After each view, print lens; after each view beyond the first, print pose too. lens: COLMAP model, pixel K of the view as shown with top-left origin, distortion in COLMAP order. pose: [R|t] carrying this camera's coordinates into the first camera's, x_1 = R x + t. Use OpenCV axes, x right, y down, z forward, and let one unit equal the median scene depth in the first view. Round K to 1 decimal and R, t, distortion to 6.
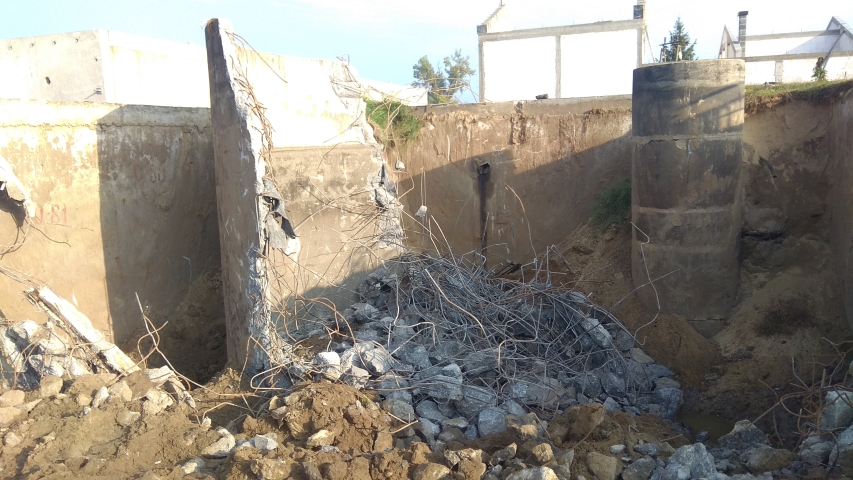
lens RADIAL K [[633.0, 0, 426.5], [0, 633.0, 240.0], [0, 0, 1]] dist [0.109007, -0.172157]
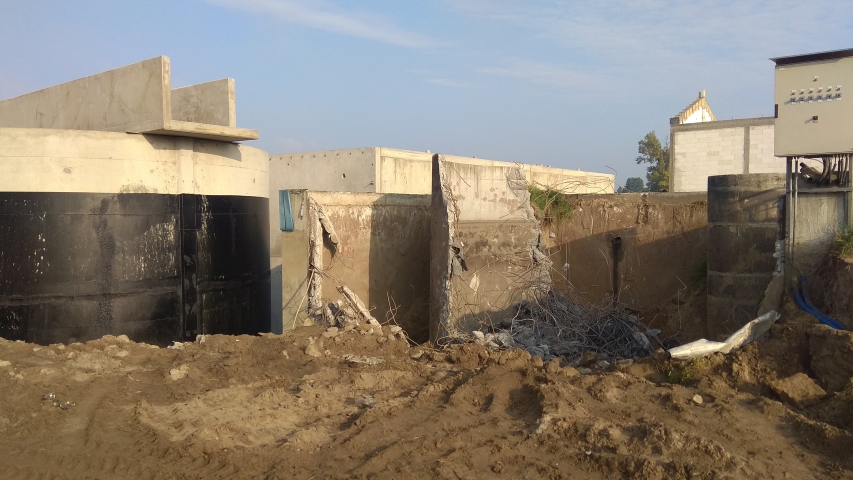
lens RADIAL K [[633.0, 0, 426.5], [0, 633.0, 240.0], [0, 0, 1]] dist [0.109007, -0.172157]
pose [[0.939863, 0.046992, -0.338305, 0.218494], [-0.083918, 0.991899, -0.095360, 0.069348], [0.331083, 0.118016, 0.936192, -0.558593]]
